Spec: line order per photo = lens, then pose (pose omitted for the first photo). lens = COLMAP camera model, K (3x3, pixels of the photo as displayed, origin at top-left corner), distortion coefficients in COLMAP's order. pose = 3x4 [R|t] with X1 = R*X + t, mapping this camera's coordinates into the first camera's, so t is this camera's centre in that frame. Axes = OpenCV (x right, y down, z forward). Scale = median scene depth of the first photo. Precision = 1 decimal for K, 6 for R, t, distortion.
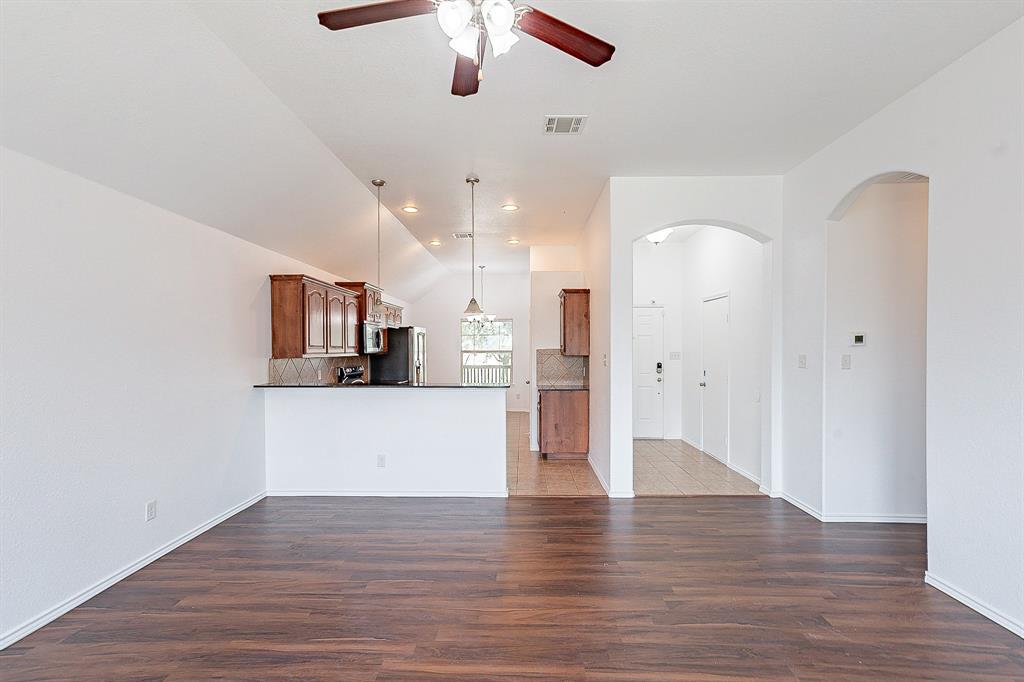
lens RADIAL K [[512.5, 0, 512.0], [0, 512.5, 350.2], [0, 0, 1]] dist [-0.041498, 0.004511]
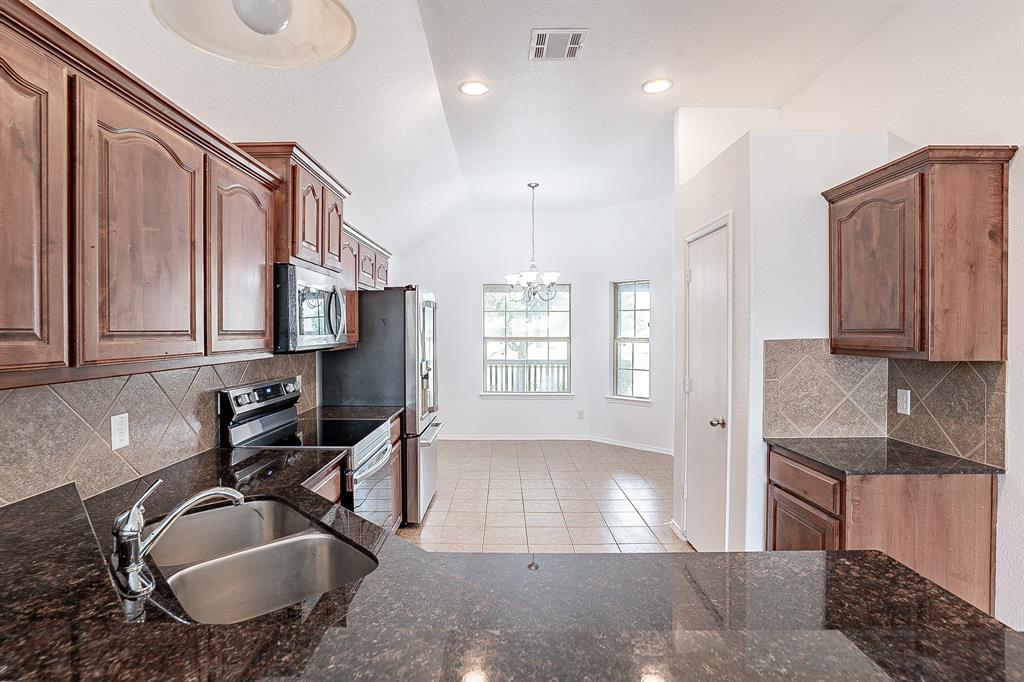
lens RADIAL K [[512.5, 0, 511.5], [0, 512.5, 335.2], [0, 0, 1]] dist [-0.041498, 0.004511]
pose [[0.998385, -0.000447, 0.056801, -0.139140], [0.000389, 0.999999, 0.001034, -0.004242], [-0.056802, -0.001010, 0.998385, 0.563603]]
